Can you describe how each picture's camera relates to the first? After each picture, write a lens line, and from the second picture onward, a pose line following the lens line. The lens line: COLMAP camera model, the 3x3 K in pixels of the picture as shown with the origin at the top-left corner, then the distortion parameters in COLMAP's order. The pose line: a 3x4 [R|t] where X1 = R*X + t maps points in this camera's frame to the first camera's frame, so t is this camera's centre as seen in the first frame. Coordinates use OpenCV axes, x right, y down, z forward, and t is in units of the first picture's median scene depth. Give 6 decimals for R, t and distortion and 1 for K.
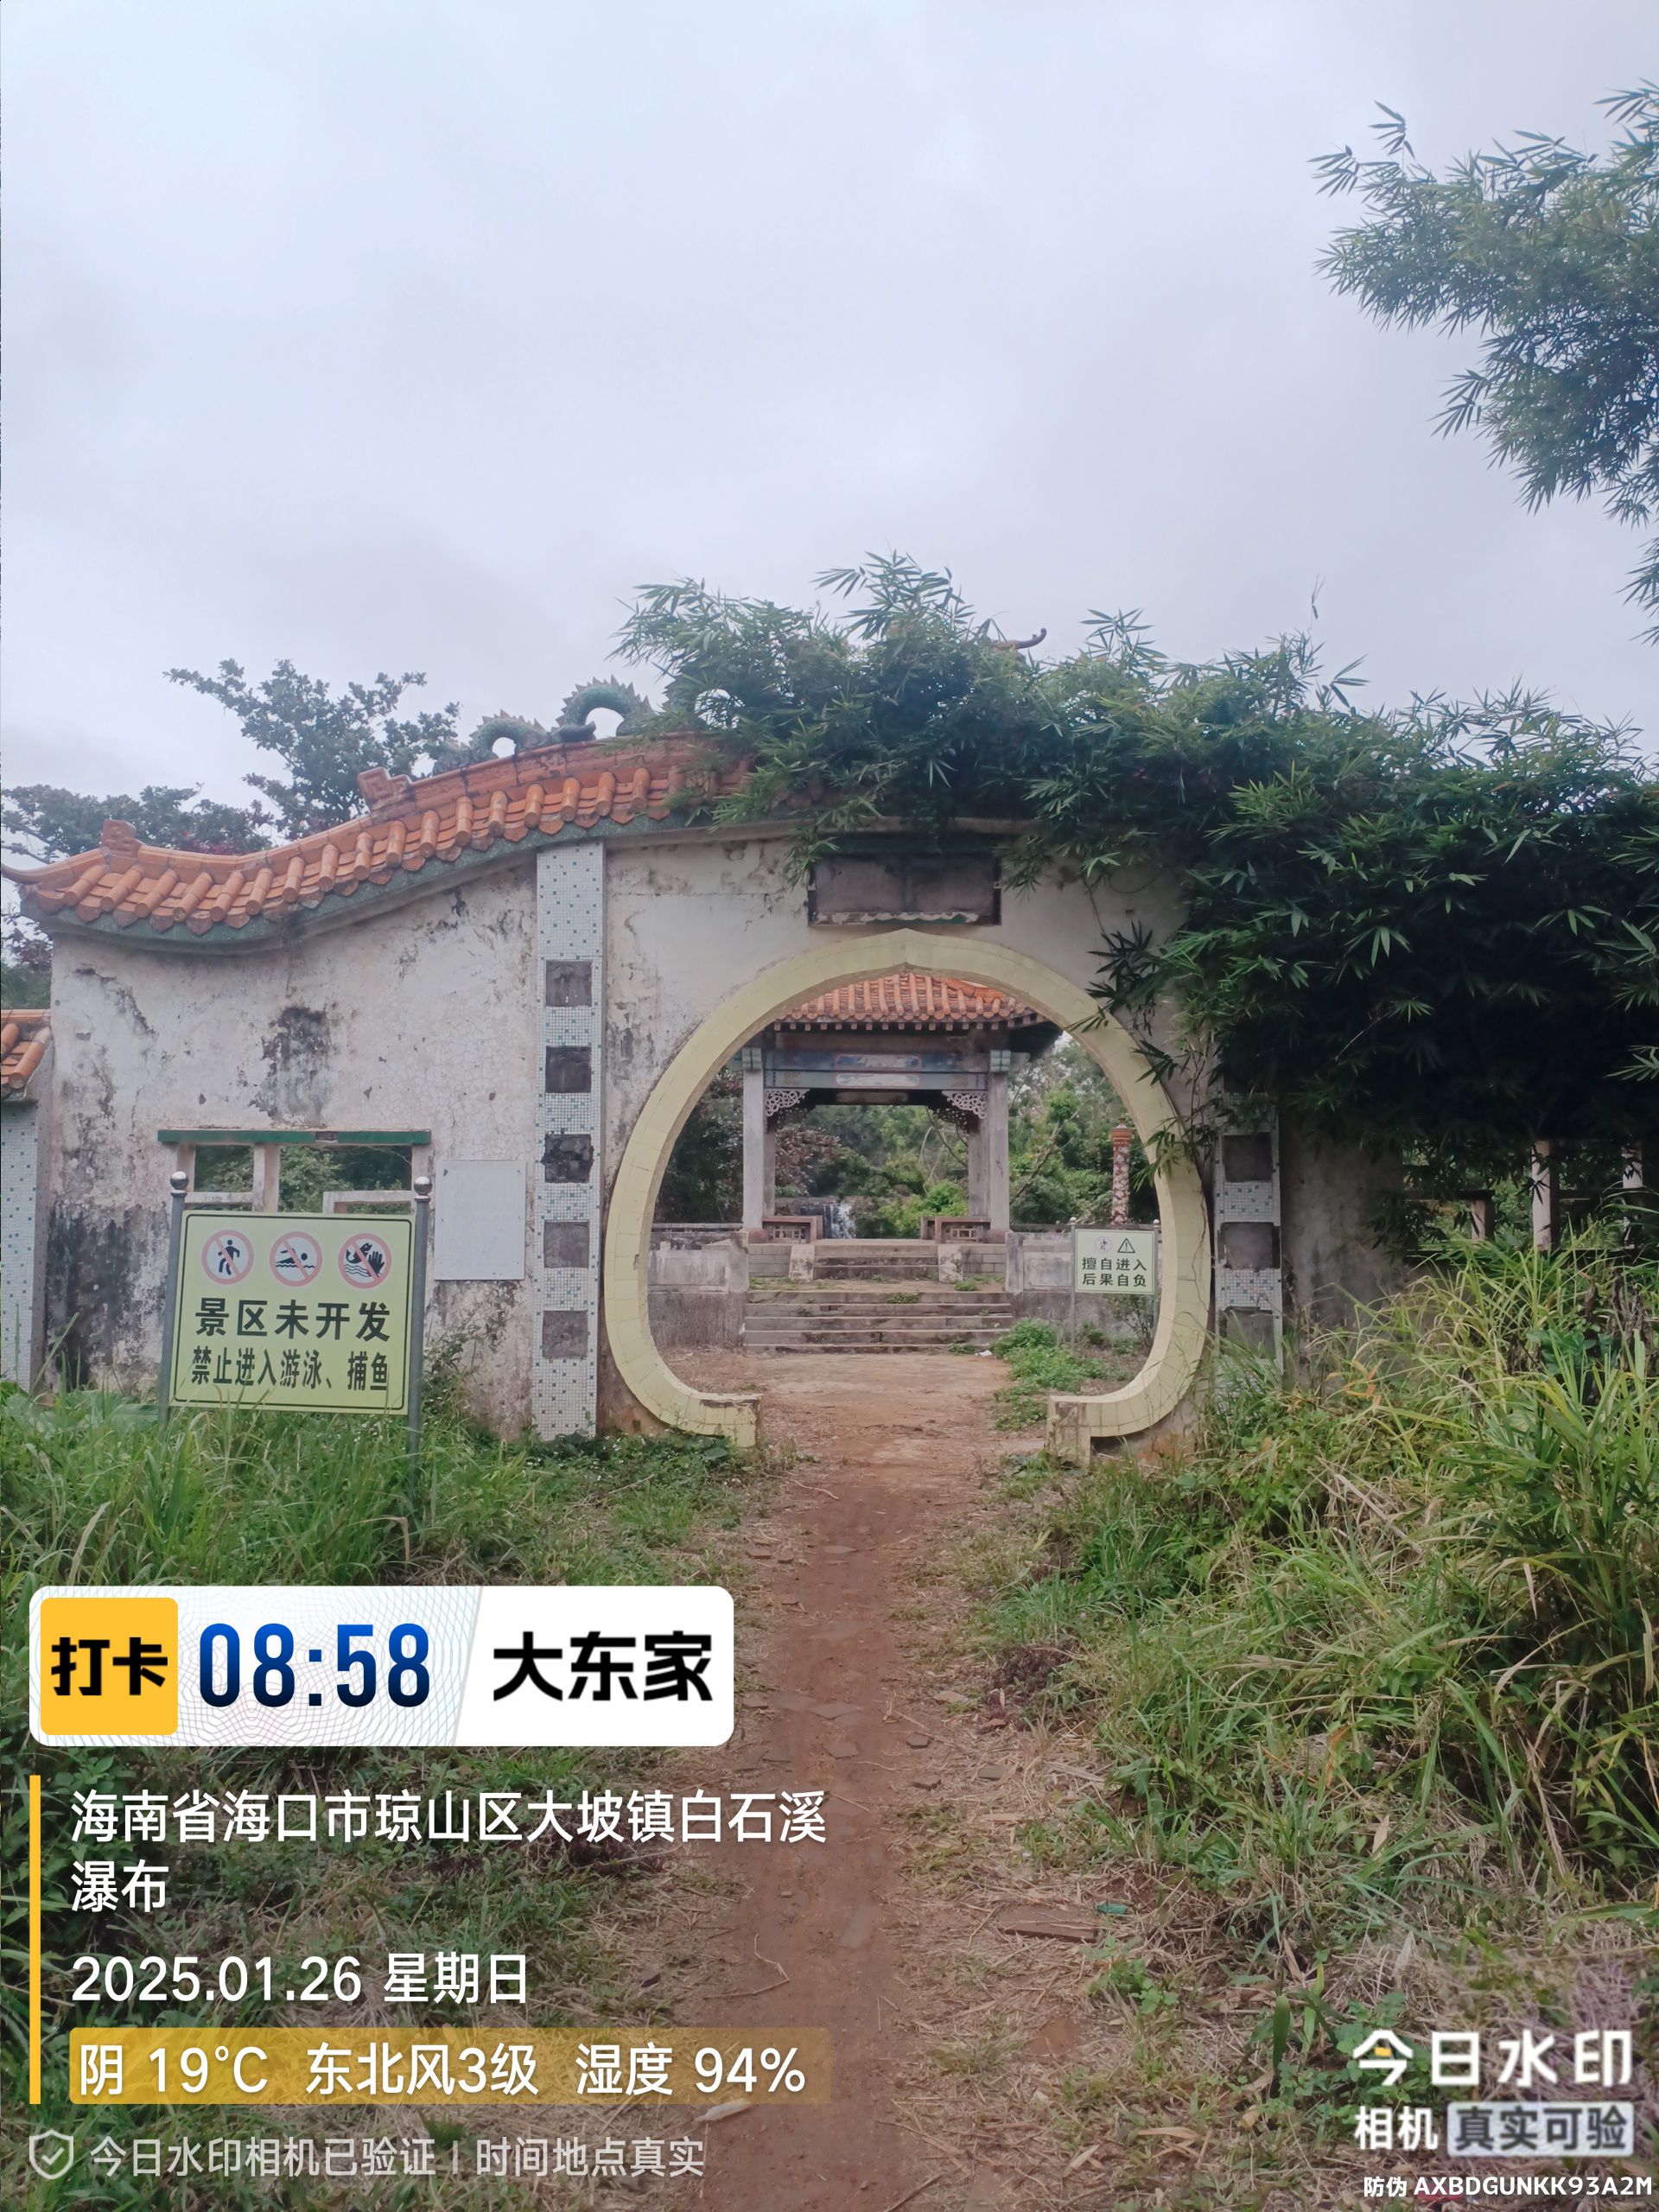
lens RADIAL K [[1604.9, 0, 826.3], [0, 1604.9, 1073.1], [0, 0, 1]] dist [0.059986, -0.178952]
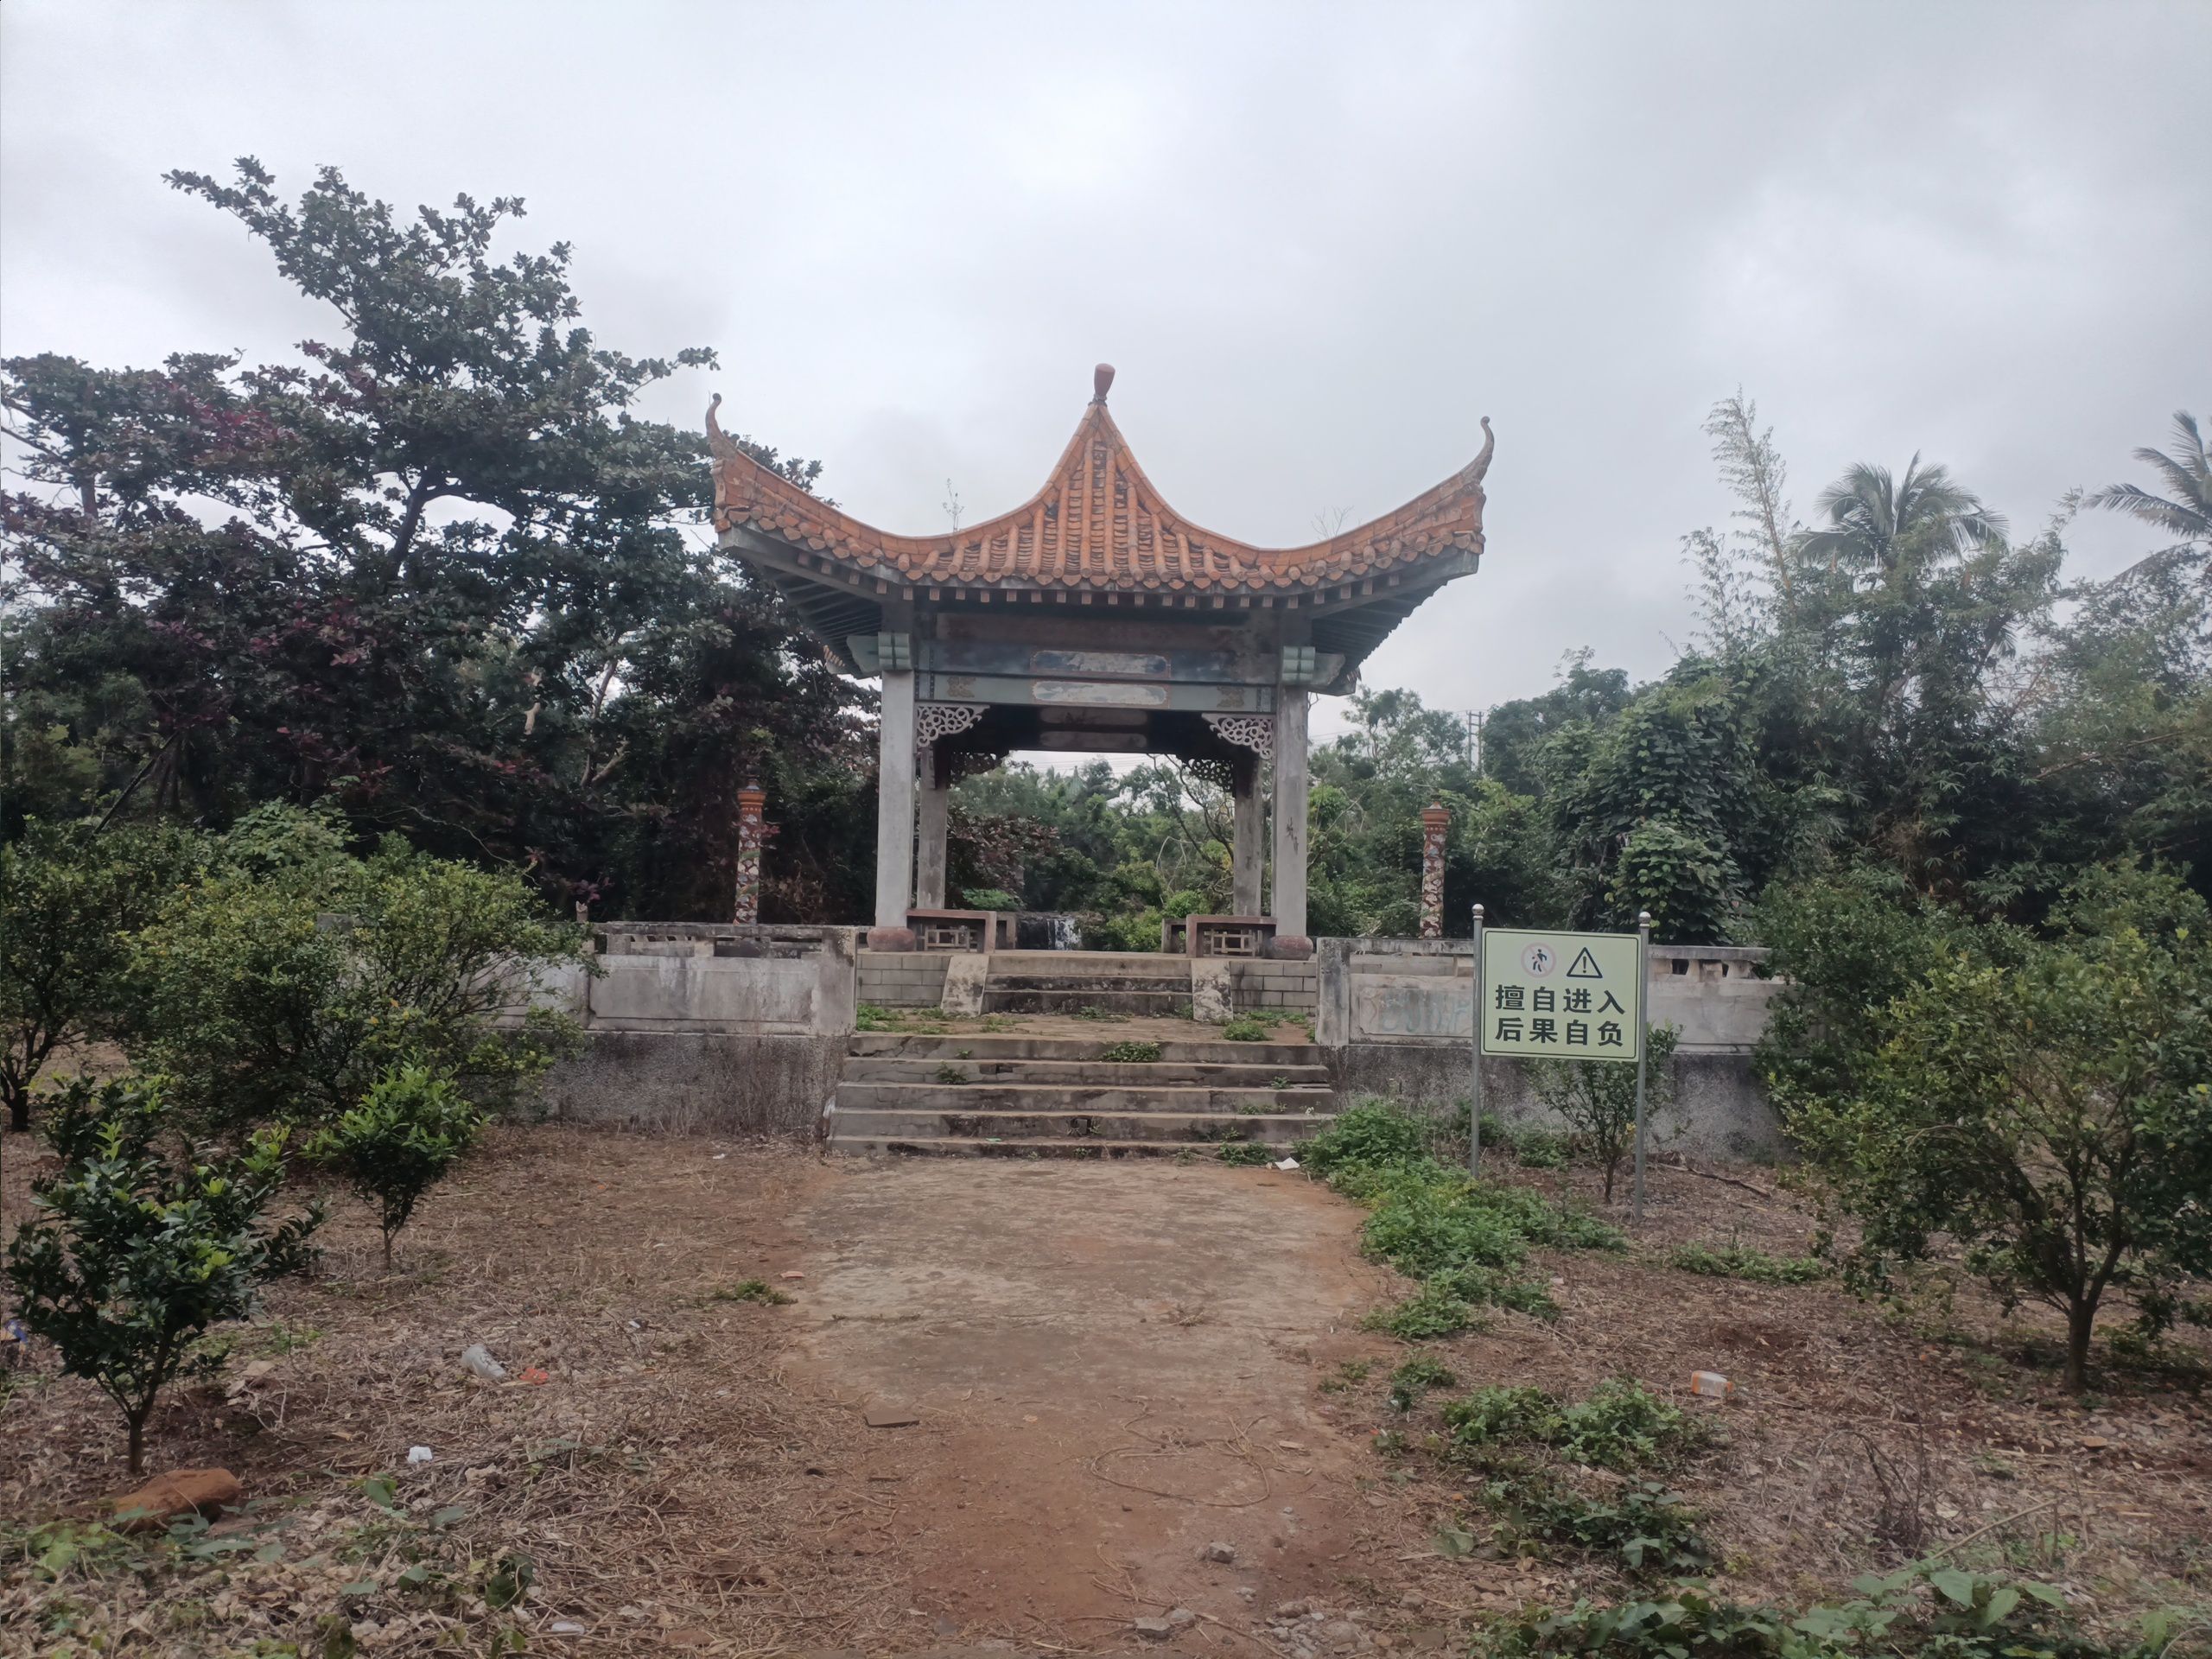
lens RADIAL K [[1604.9, 0, 1098.2], [0, 1604.9, 790.5], [0, 0, 1]] dist [0.059986, -0.178952]
pose [[0.999522, 0.021595, 0.022107, 0.022817], [-0.021536, 0.999764, -0.002906, 0.053954], [-0.022164, 0.002428, 0.999751, 0.464785]]
